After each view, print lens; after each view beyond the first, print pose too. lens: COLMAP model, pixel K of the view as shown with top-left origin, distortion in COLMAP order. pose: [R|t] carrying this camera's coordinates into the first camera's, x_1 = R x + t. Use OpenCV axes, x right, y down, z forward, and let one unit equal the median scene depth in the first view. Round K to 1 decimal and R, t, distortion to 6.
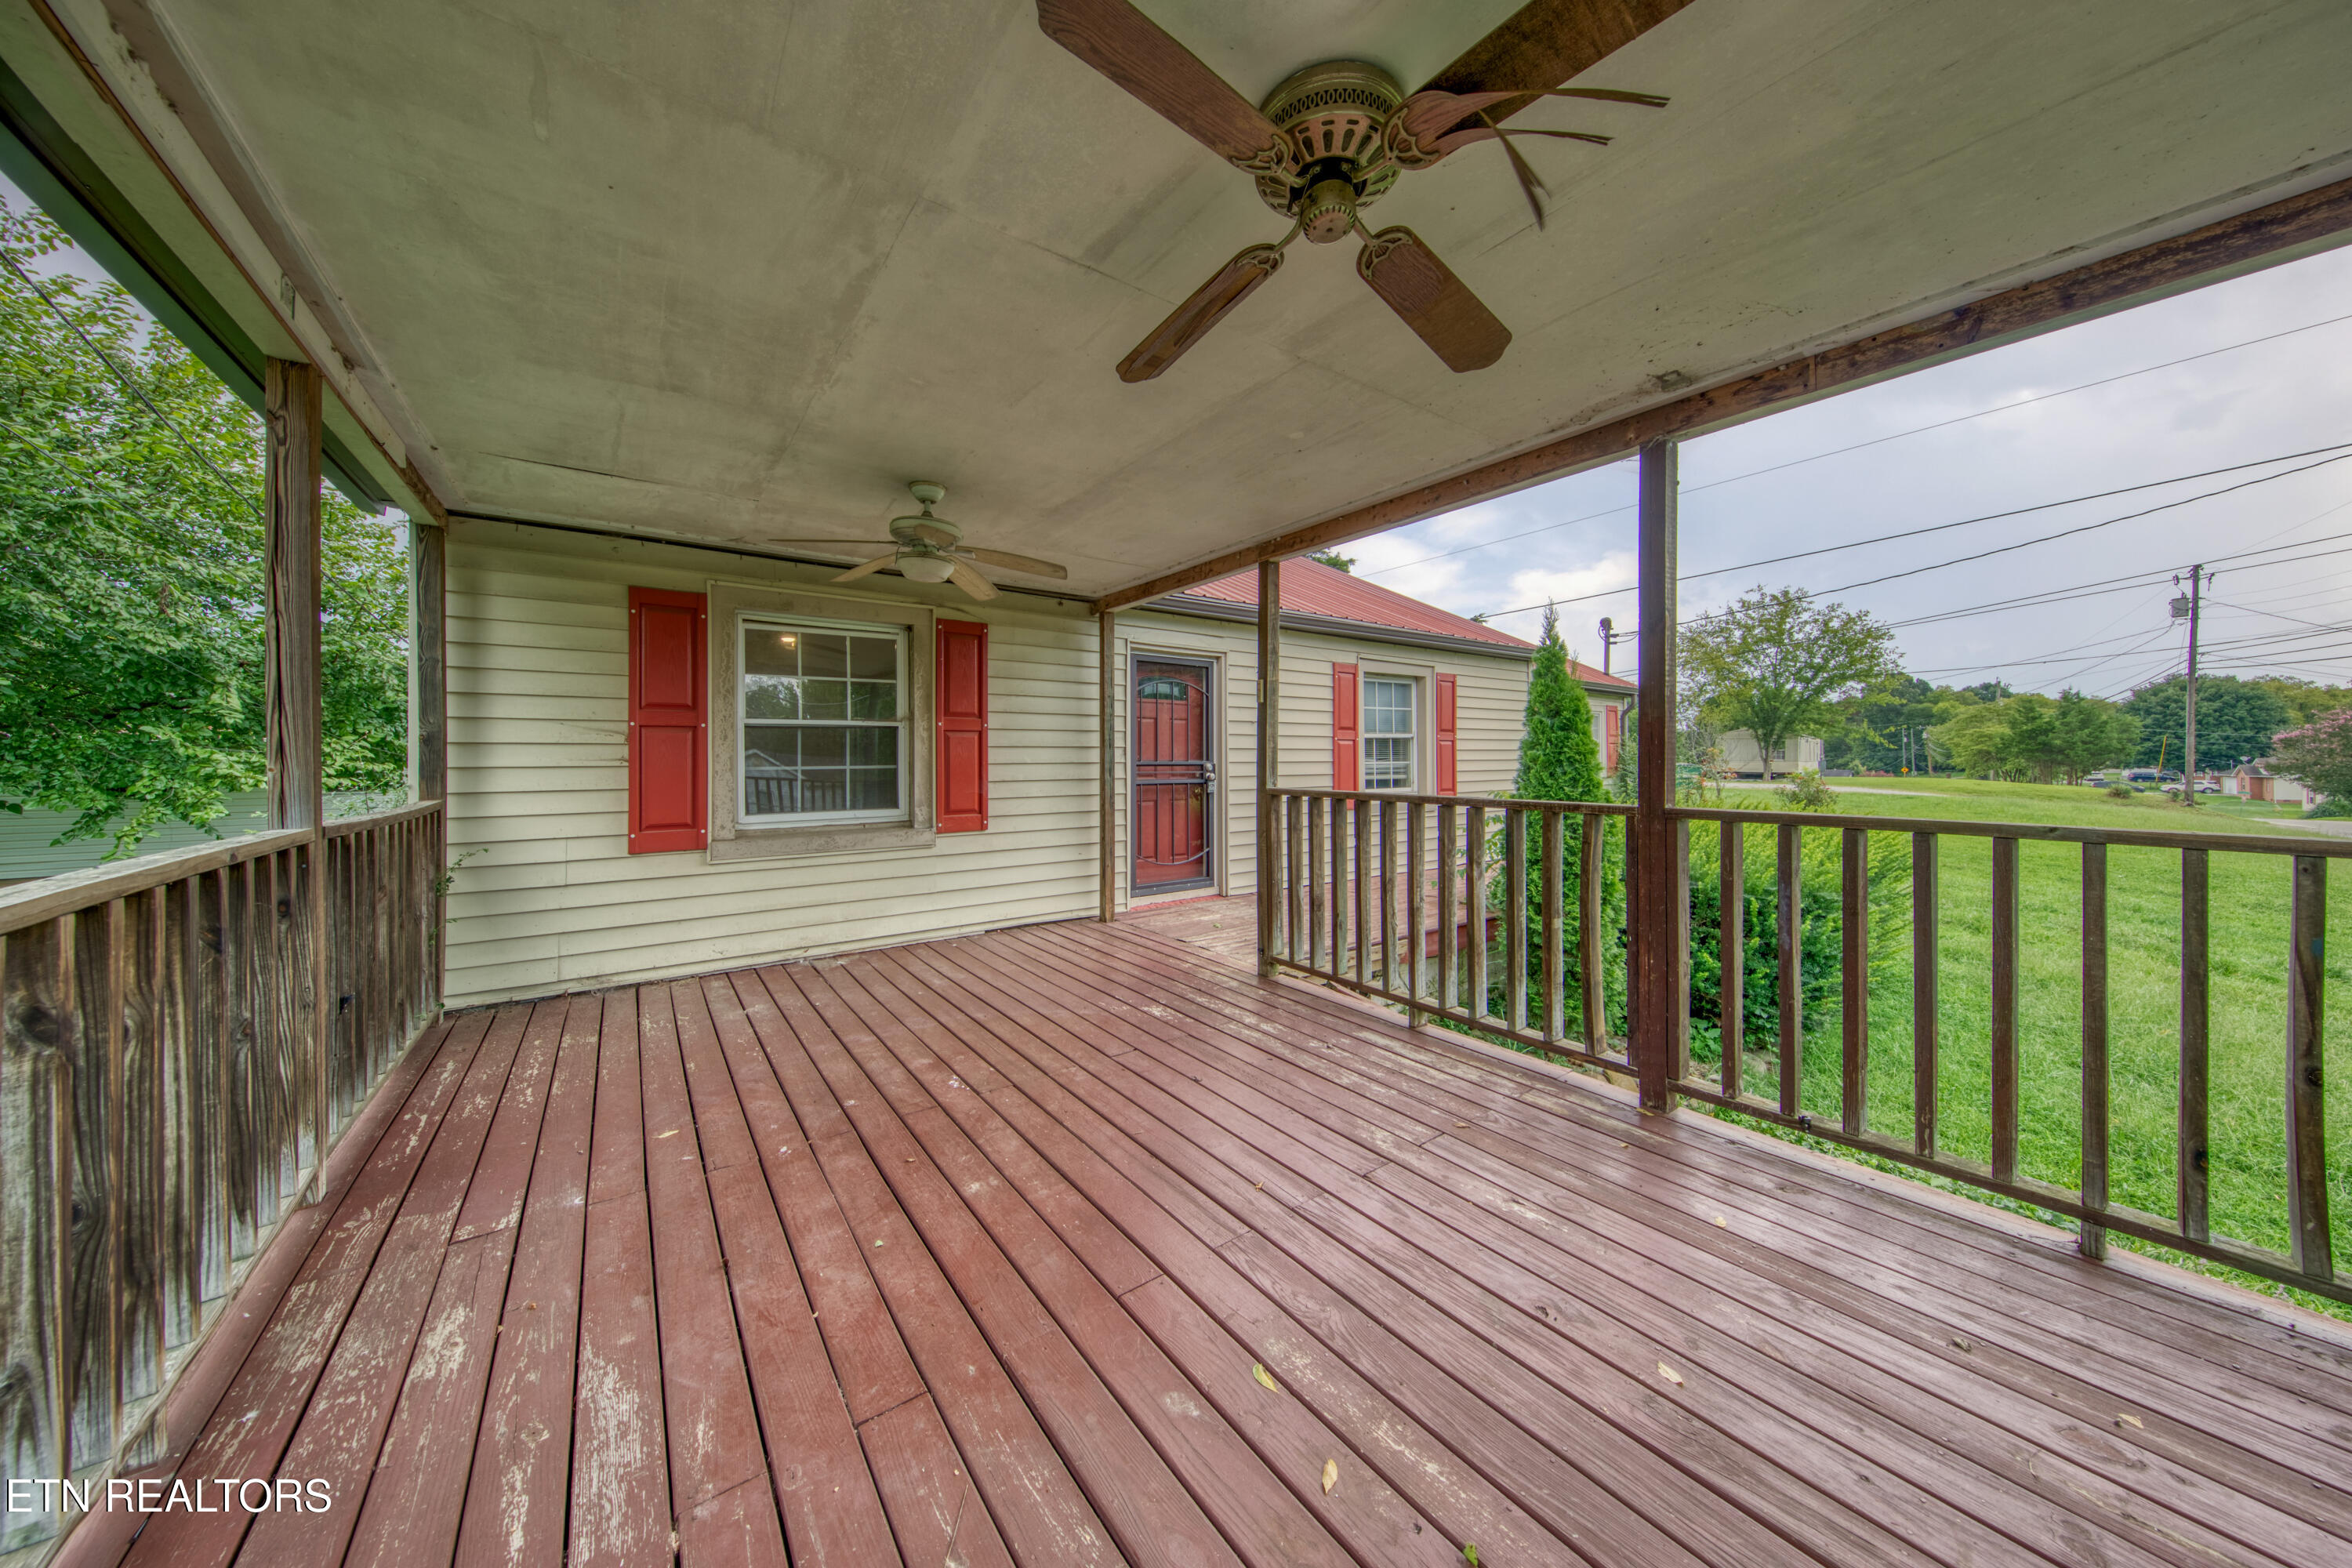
lens RADIAL K [[776.7, 0, 1179.2], [0, 776.7, 767.0], [0, 0, 1]] dist [-0.003063, -0.001191]
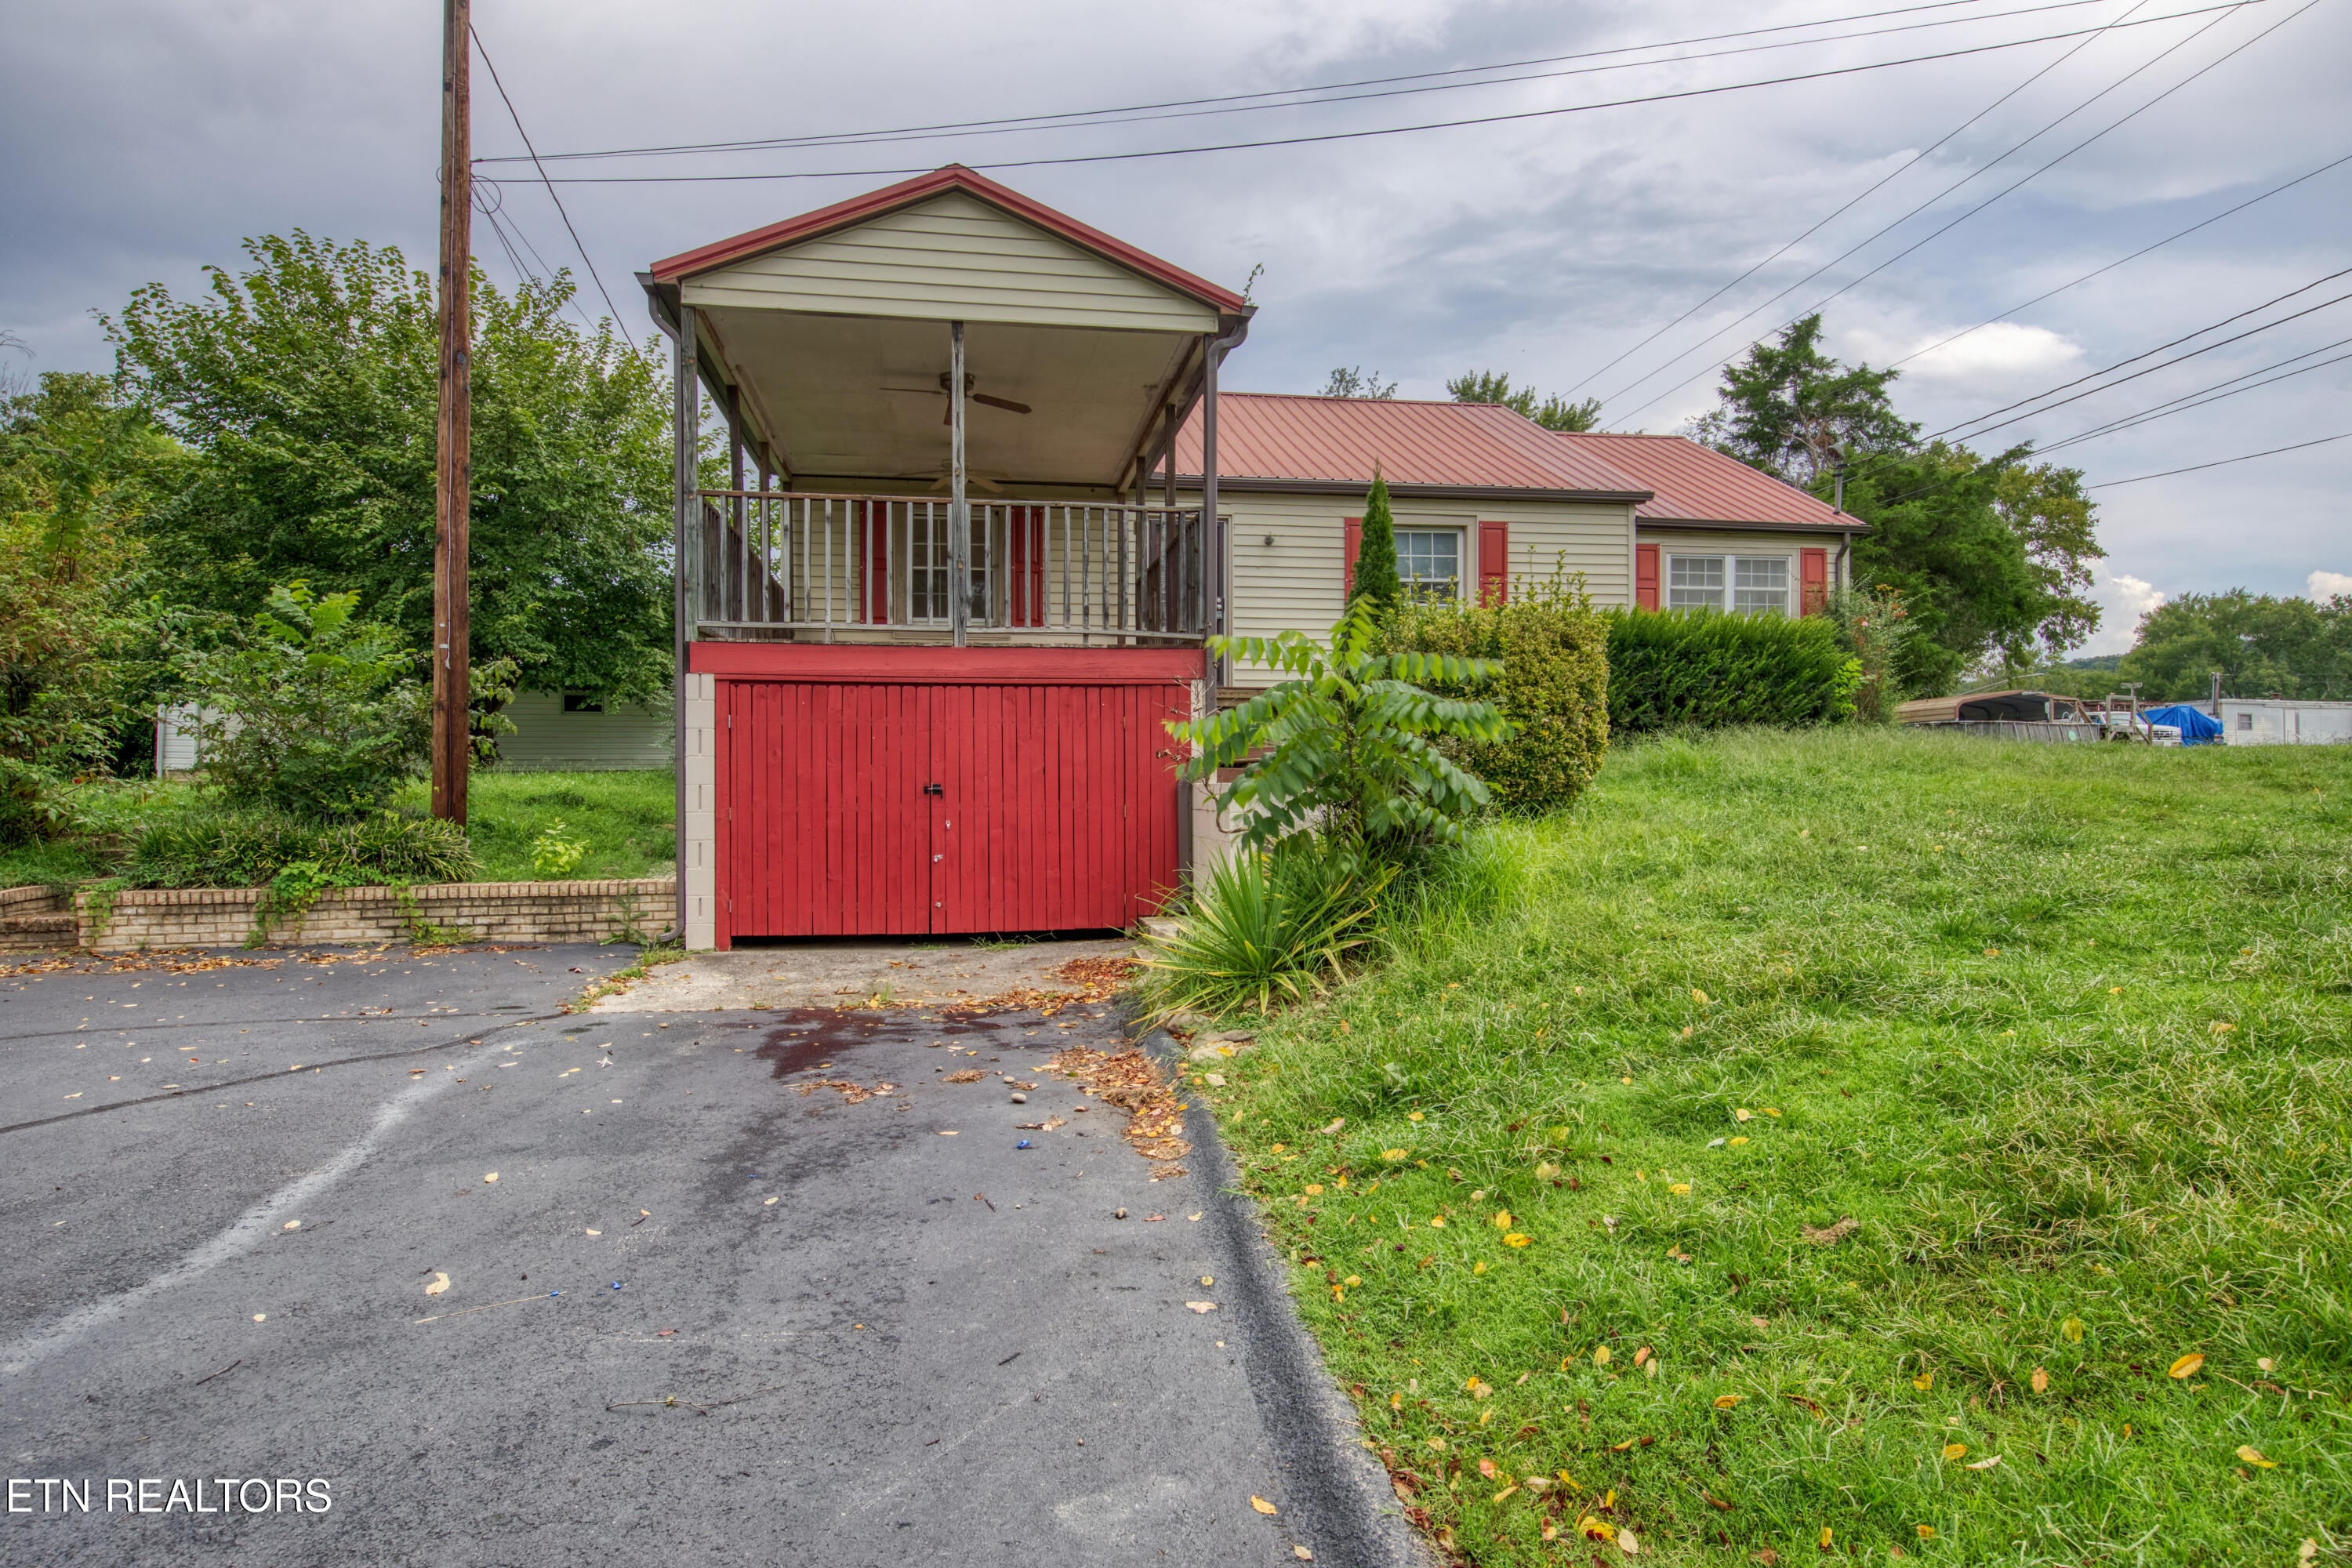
lens RADIAL K [[1438.9, 0, 1195.9], [0, 1438.9, 779.5], [0, 0, 1]] dist [0.019482, -0.000177]
pose [[0.896081, -0.004284, -0.443869, 0.870260], [-0.002075, 0.999902, -0.013838, 0.270702], [0.443885, 0.013321, 0.895985, -0.986983]]
